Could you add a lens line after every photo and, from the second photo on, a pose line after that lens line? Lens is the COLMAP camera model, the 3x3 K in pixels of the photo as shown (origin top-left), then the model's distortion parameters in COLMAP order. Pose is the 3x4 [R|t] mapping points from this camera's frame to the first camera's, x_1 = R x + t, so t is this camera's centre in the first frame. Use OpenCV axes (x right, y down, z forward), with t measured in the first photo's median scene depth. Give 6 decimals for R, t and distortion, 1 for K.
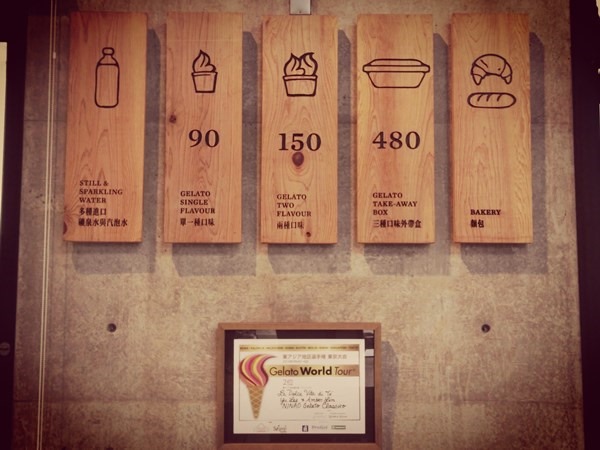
lens RADIAL K [[491.1, 0, 304.0], [0, 491.1, 228.1], [0, 0, 1]] dist [0.096728, -0.190202]
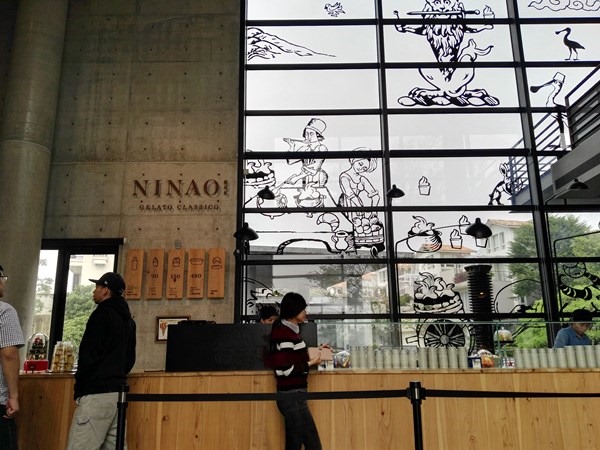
lens RADIAL K [[481.4, 0, 300.0], [0, 481.4, 225.0], [0, 0, 1]] dist [0.127736, -0.226712]
pose [[0.999901, -0.011679, -0.007876, 1.229249], [0.010423, 0.989504, -0.144132, 0.019820], [0.009477, 0.144036, 0.989527, -3.659962]]
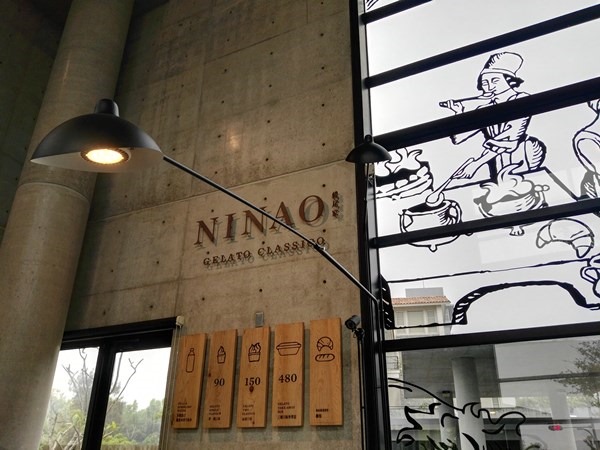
lens RADIAL K [[491.1, 0, 304.0], [0, 491.1, 228.1], [0, 0, 1]] dist [0.096728, -0.190202]
pose [[0.896613, -0.180451, -0.404379, 1.342752], [0.031215, 0.936686, -0.348777, -0.024112], [0.441713, 0.300096, 0.845477, -1.175693]]
